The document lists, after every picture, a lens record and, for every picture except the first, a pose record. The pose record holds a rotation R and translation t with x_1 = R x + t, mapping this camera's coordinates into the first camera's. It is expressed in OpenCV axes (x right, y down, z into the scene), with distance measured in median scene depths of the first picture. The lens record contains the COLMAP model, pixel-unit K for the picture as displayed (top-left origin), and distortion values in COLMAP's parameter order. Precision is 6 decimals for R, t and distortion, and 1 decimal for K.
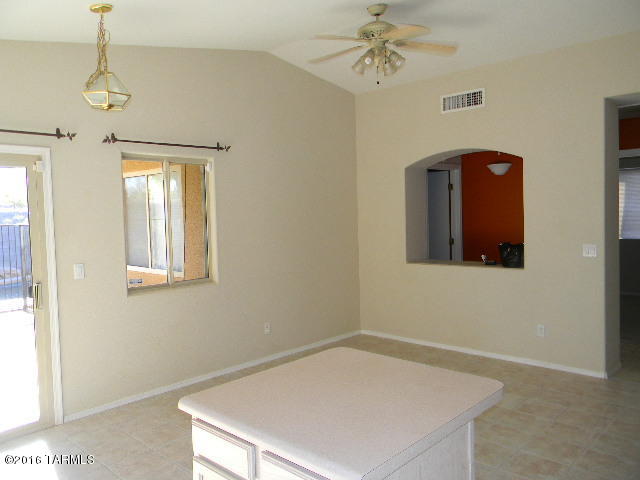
lens RADIAL K [[501.5, 0, 320.0], [0, 501.5, 240.0], [0, 0, 1]] dist [-0.004231, -0.006094]
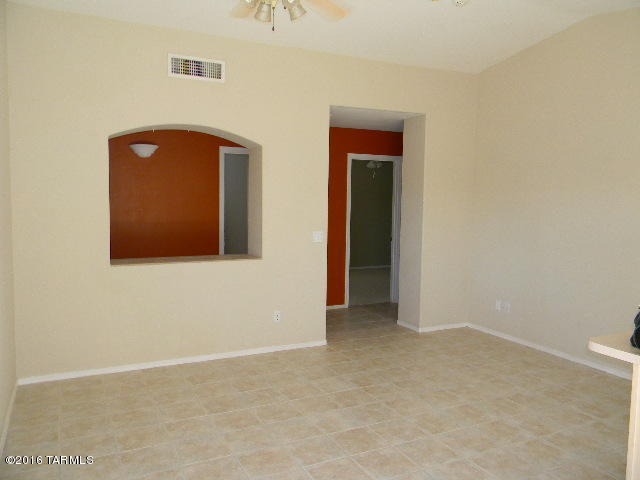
lens RADIAL K [[501.5, 0, 320.0], [0, 501.5, 240.0], [0, 0, 1]] dist [-0.004231, -0.006094]
pose [[0.354708, -0.047407, 0.933774, -0.476747], [0.032999, 0.998726, 0.038170, -0.012253], [-0.934394, 0.017275, 0.355821, 0.537620]]
